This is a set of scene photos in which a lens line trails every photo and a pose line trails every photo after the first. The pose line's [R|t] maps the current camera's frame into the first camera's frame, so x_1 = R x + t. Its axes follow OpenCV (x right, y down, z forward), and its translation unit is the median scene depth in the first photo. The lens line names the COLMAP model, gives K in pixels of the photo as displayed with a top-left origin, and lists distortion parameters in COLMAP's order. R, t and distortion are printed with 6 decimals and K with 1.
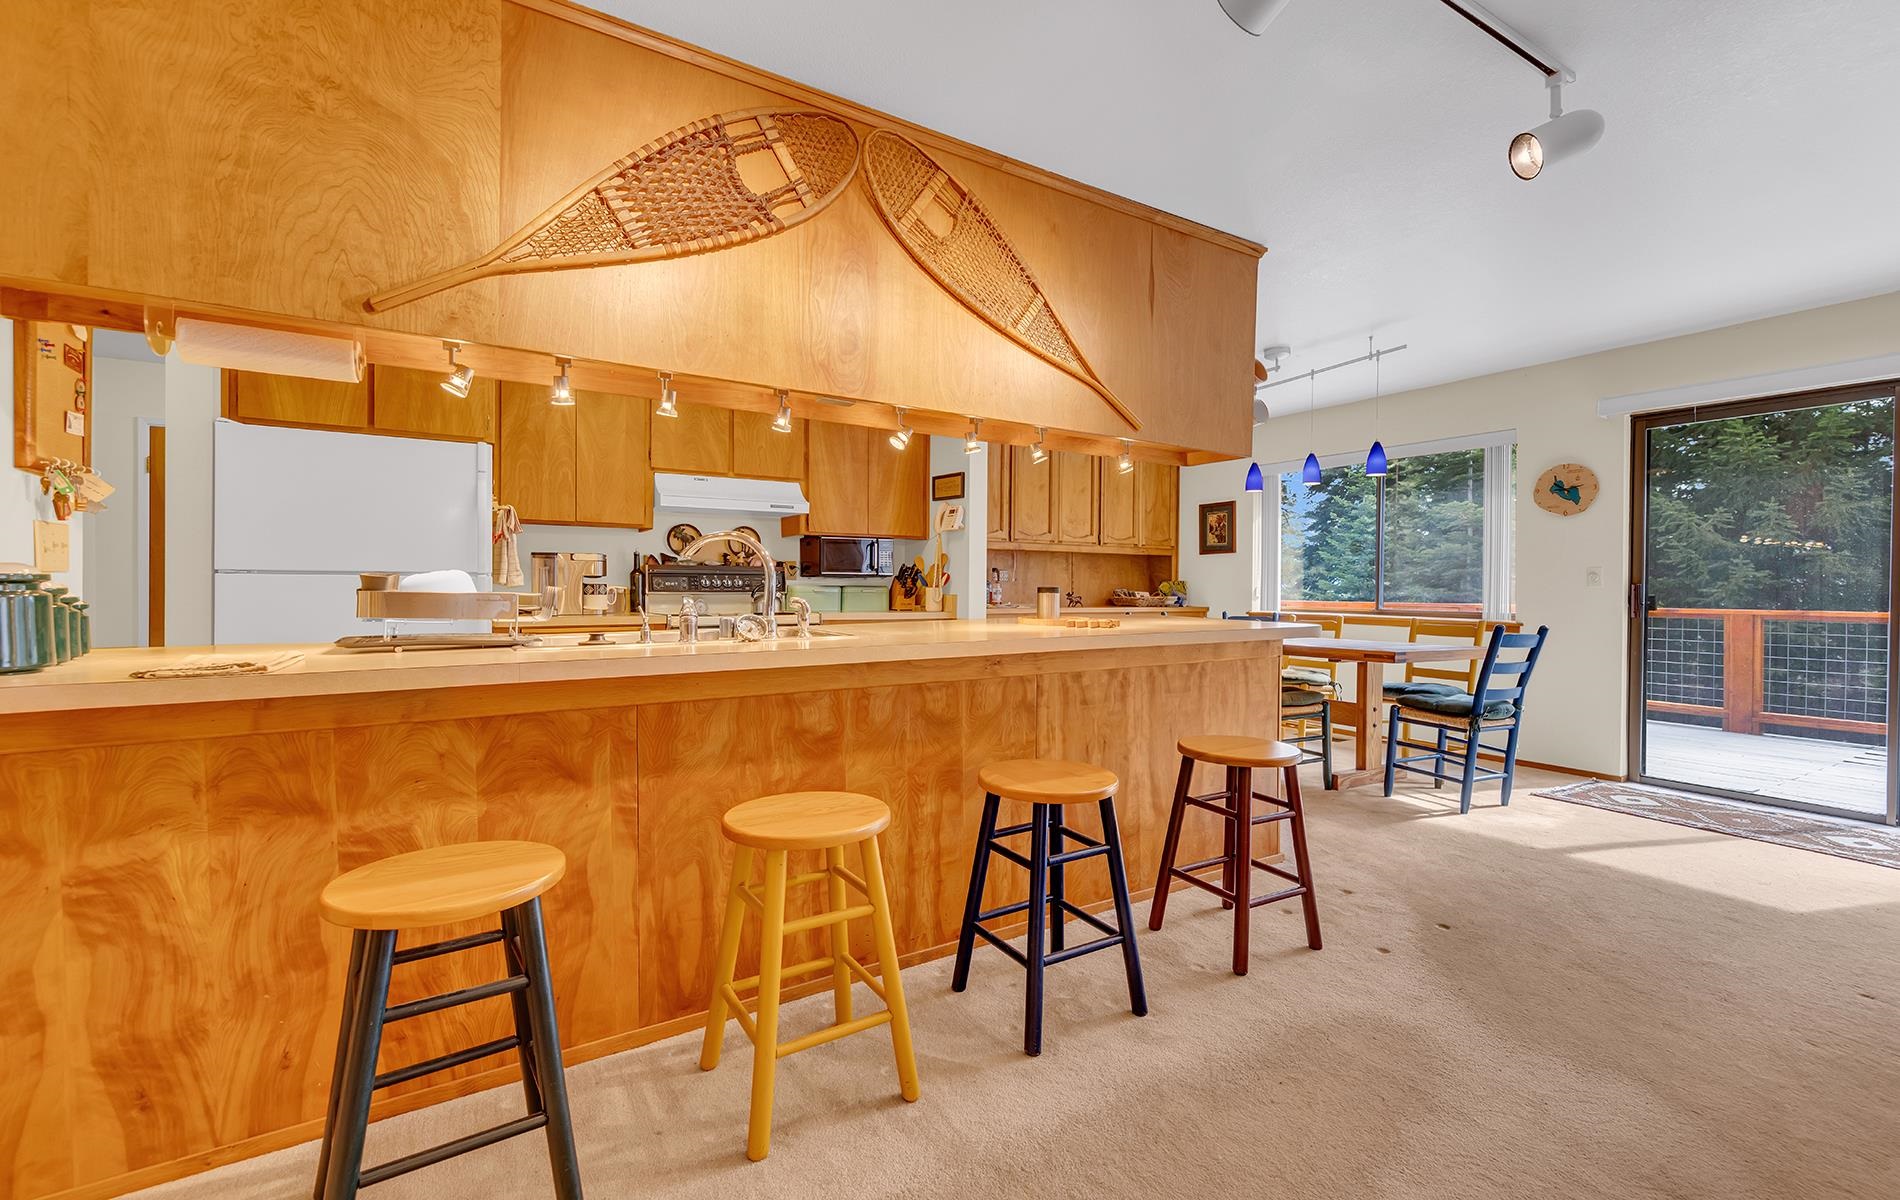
lens RADIAL K [[799.6, 0, 950.1], [0, 799.6, 591.9], [0, 0, 1]] dist [0.002013, 0.000027]
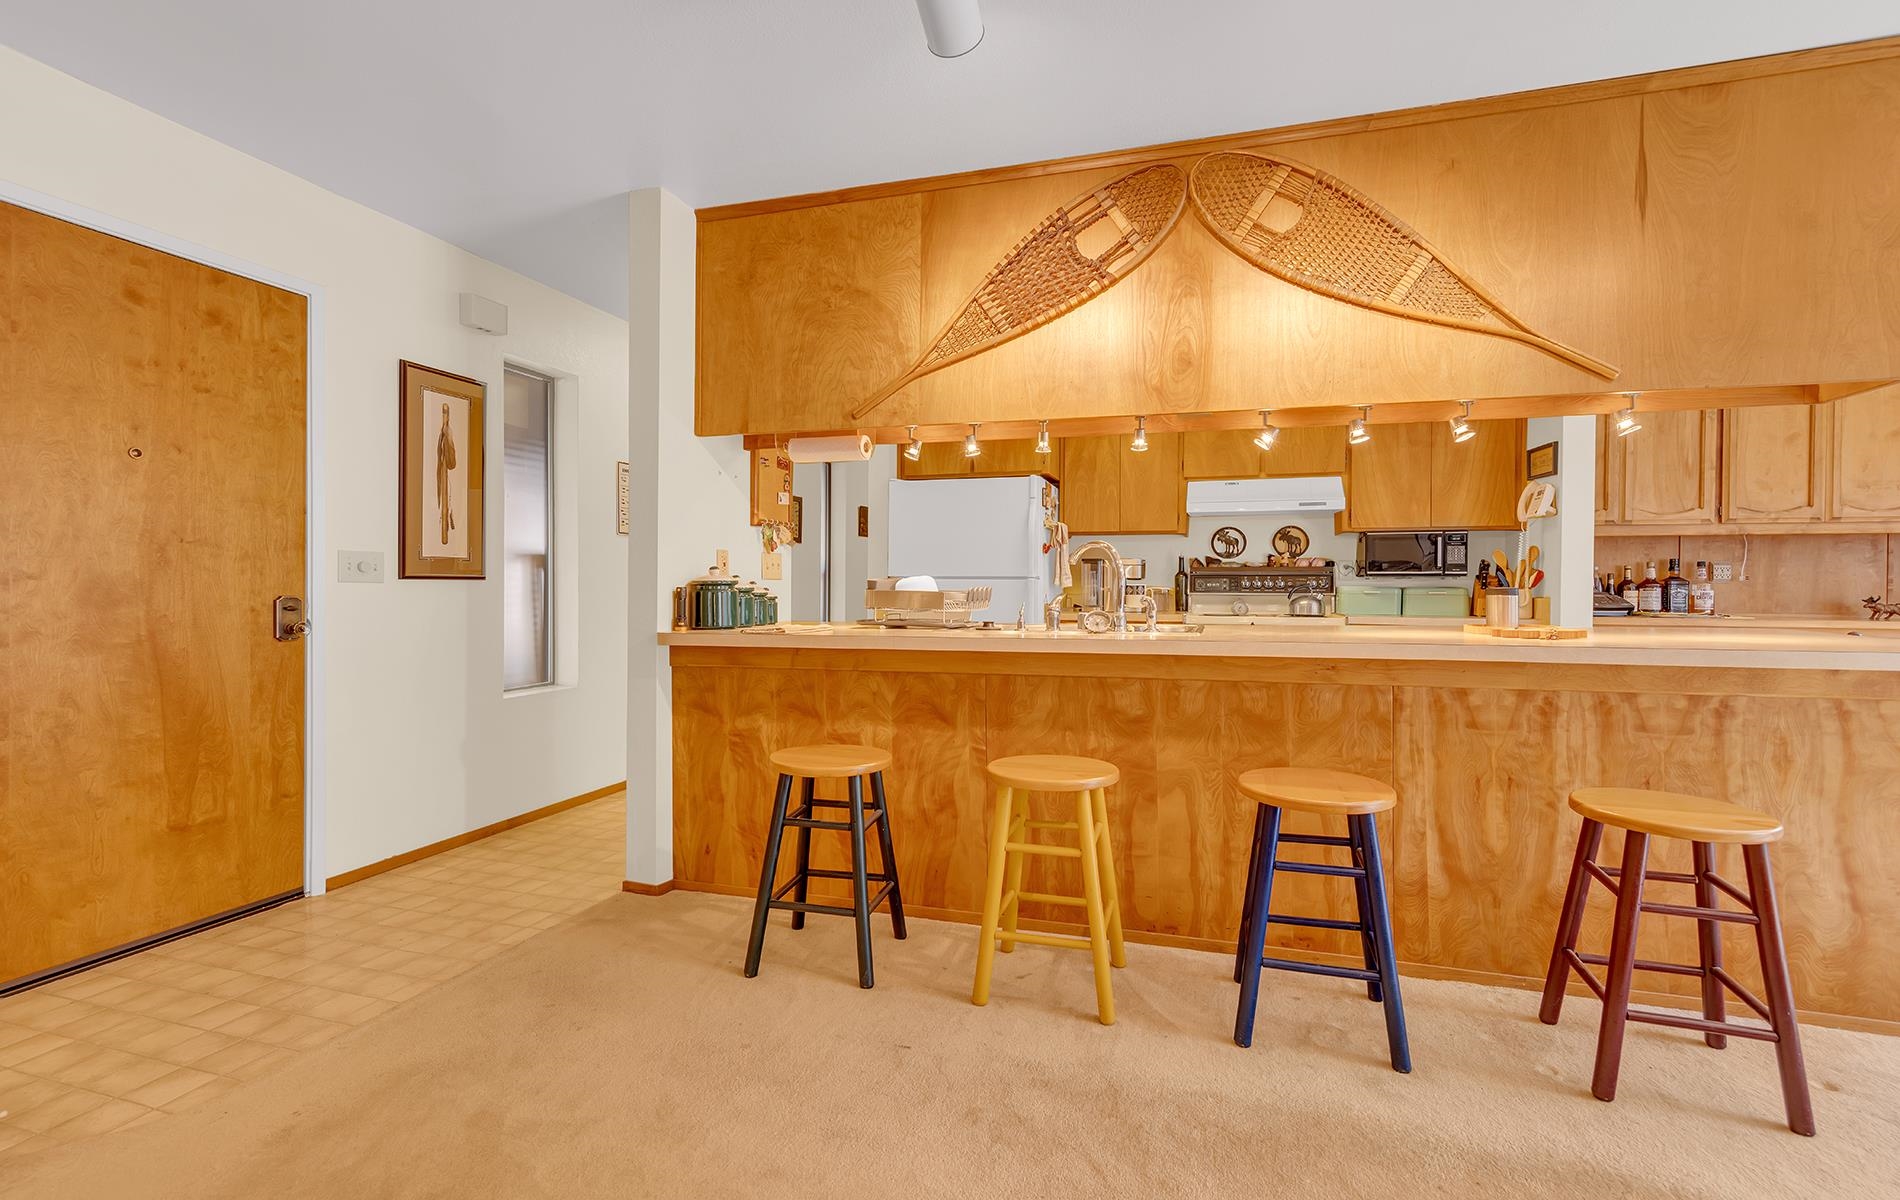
lens RADIAL K [[853.2, 0, 947.0], [0, 853.2, 590.6], [0, 0, 1]] dist [0.002028, 0.000635]
pose [[0.654719, 0.002467, -0.755869, 0.528056], [-0.005537, 0.999983, -0.001533, 0.001818], [0.755853, 0.005189, 0.654721, 0.001244]]
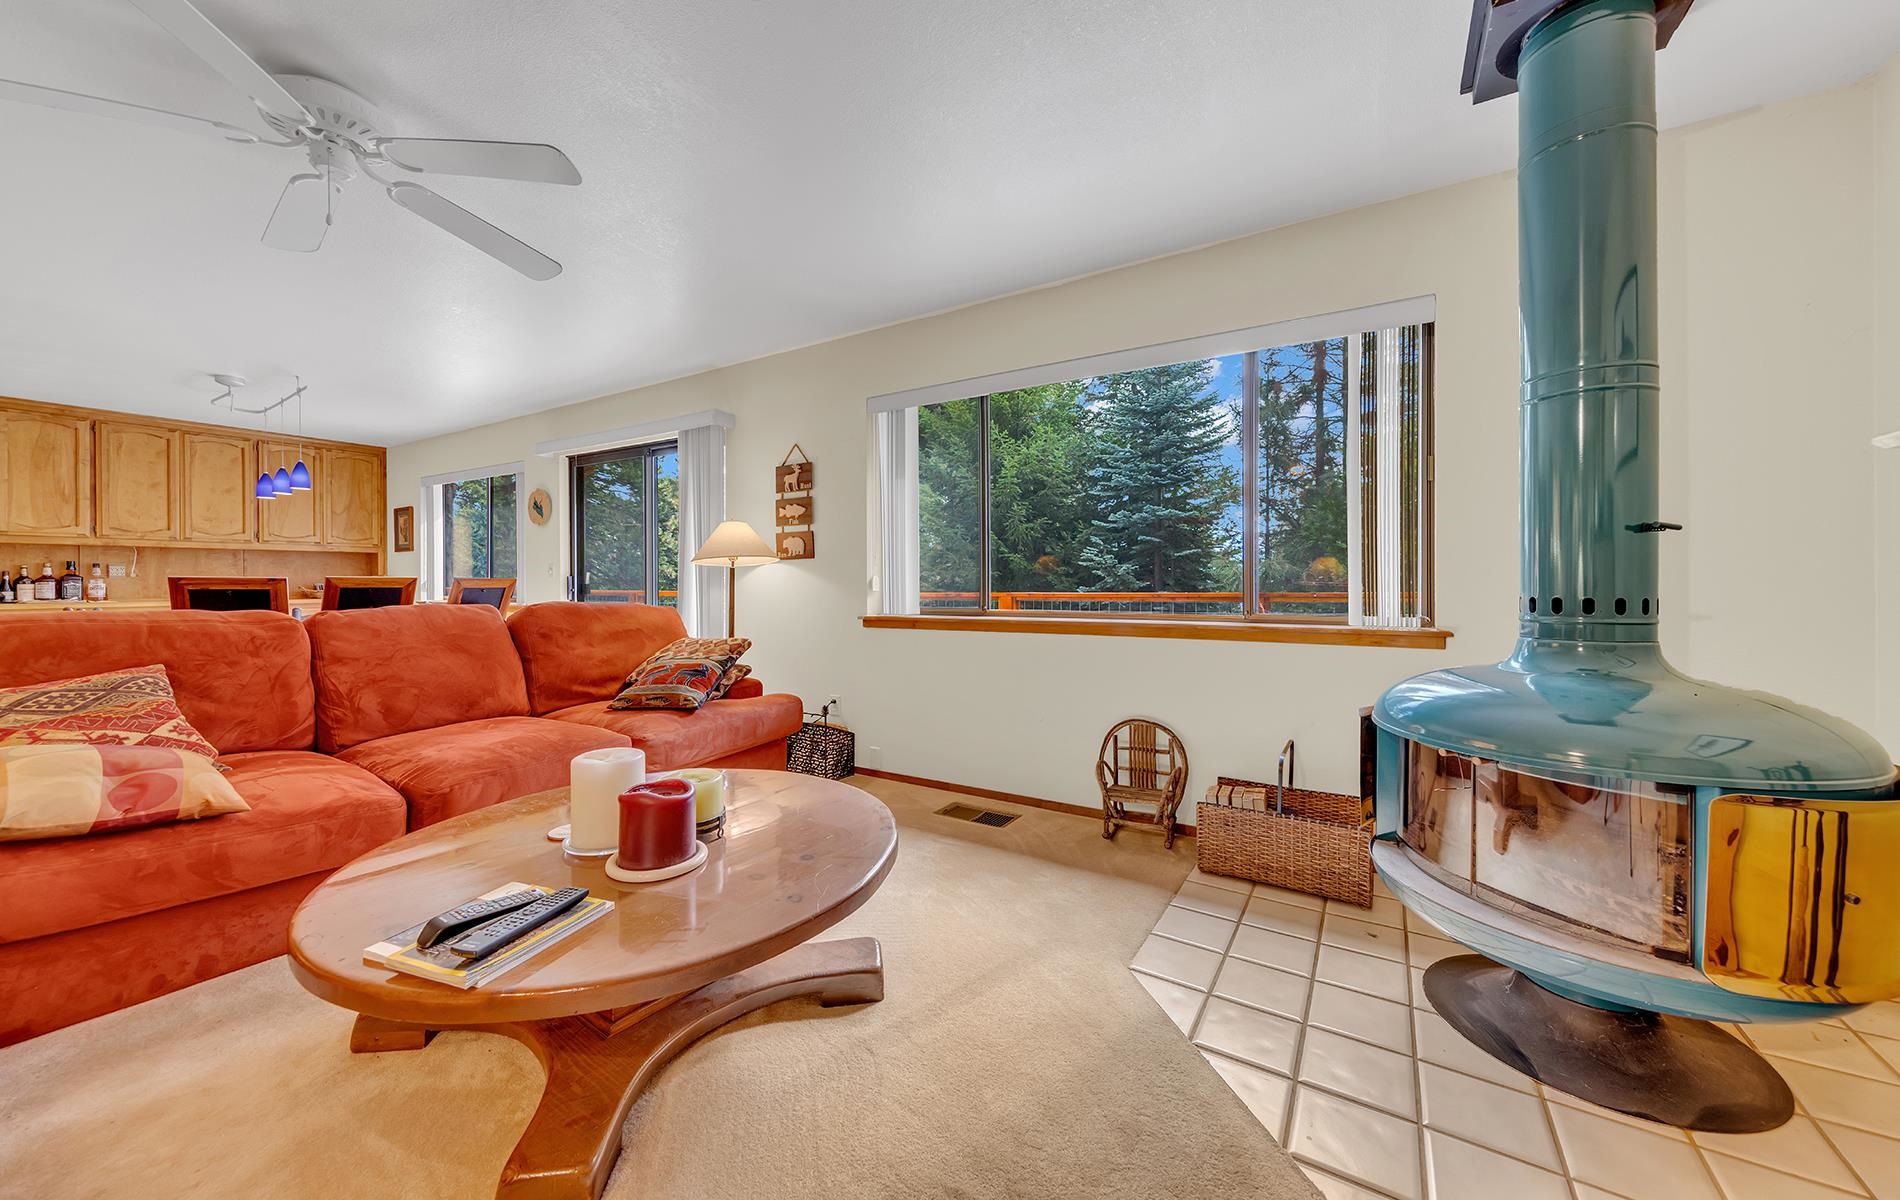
lens RADIAL K [[687.1, 0, 967.7], [0, 687.1, 586.1], [0, 0, 1]] dist [0.001452, 0.000286]
pose [[0.888442, -0.012445, 0.458819, 1.753984], [0.011828, 0.999921, 0.004220, 0.022042], [-0.458836, 0.001677, 0.888520, -0.760680]]
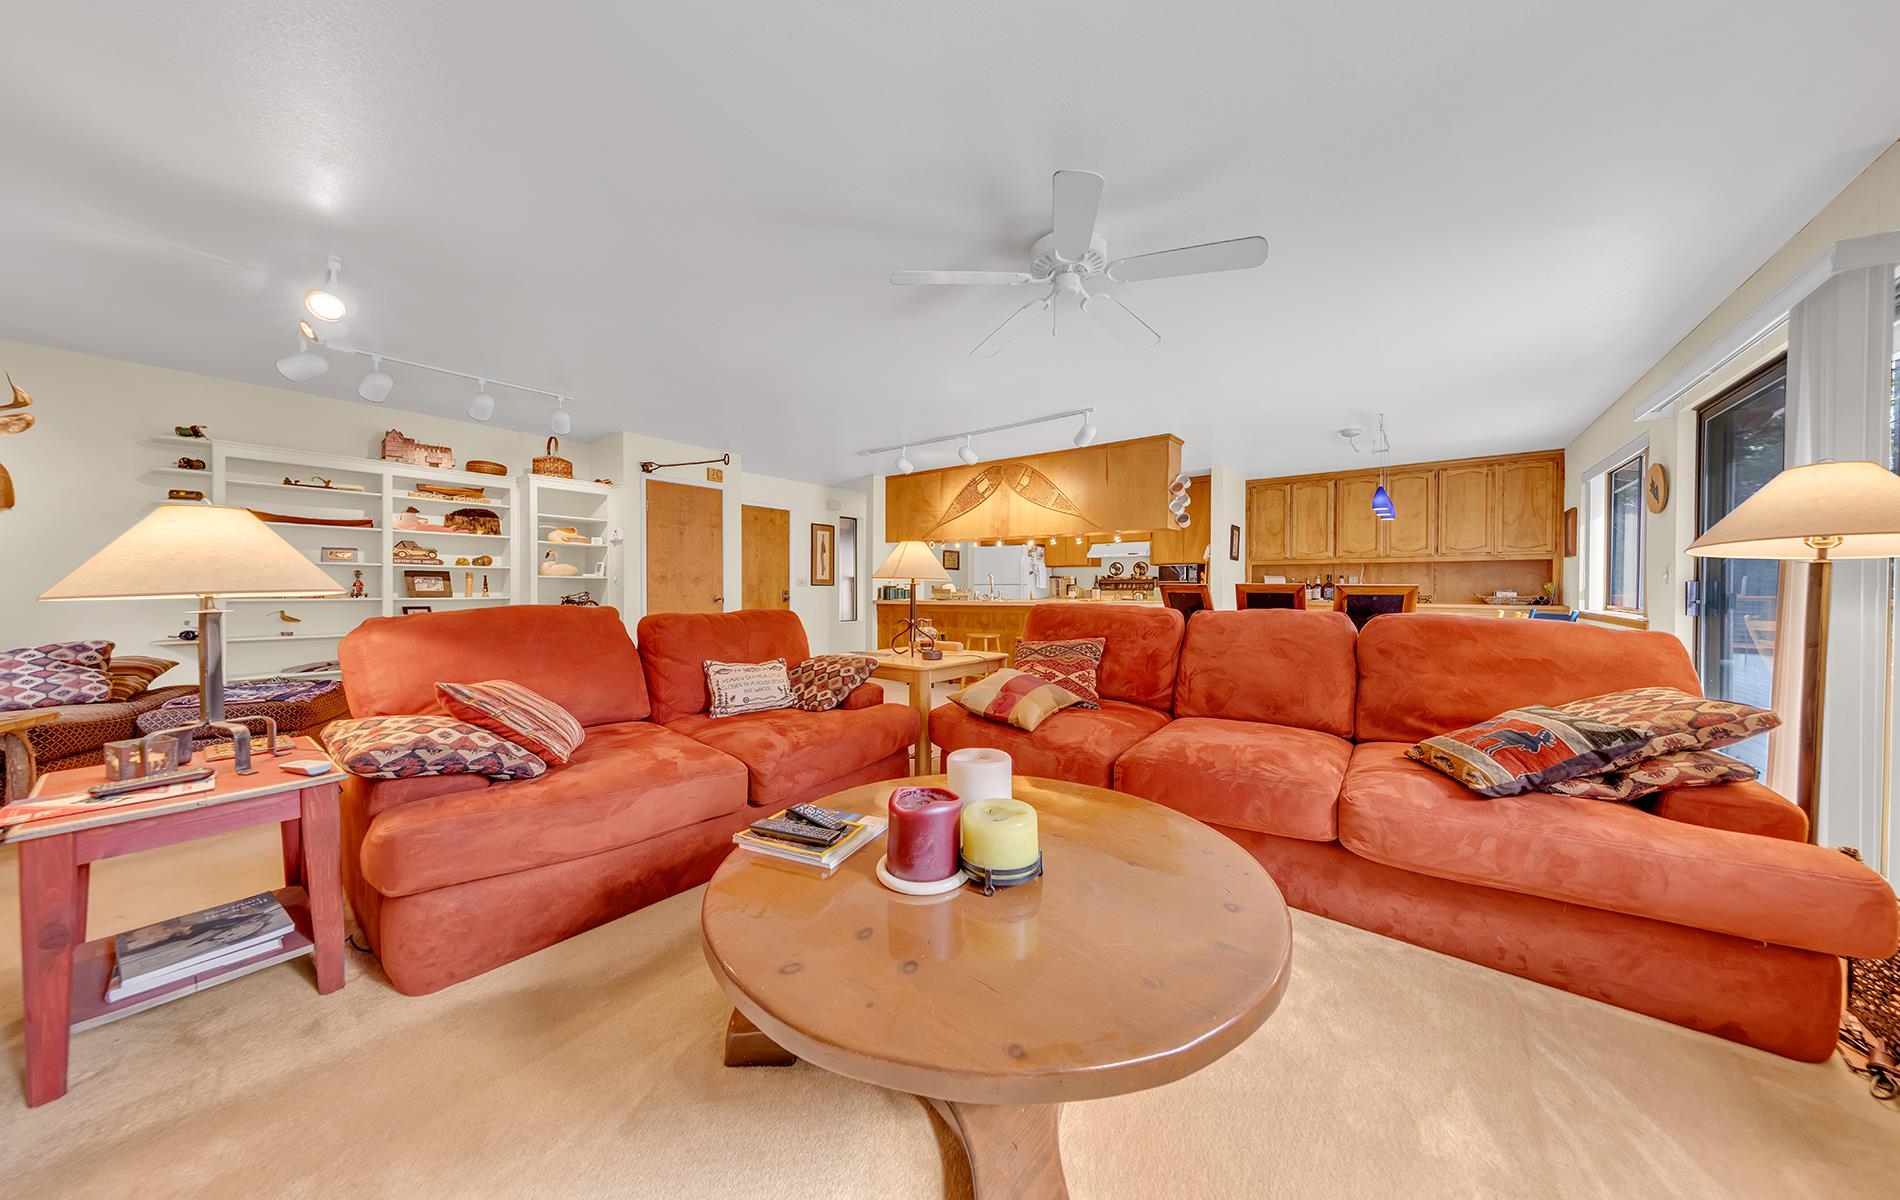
lens RADIAL K [[592.0, 0, 946.4], [0, 592.0, 594.0], [0, 0, 1]] dist [0.006980, 0.000012]
pose [[0.341746, 0.004226, -0.939783, 2.342719], [-0.007759, 0.999968, 0.001675, 0.022462], [0.939760, 0.006720, 0.341768, -0.192908]]
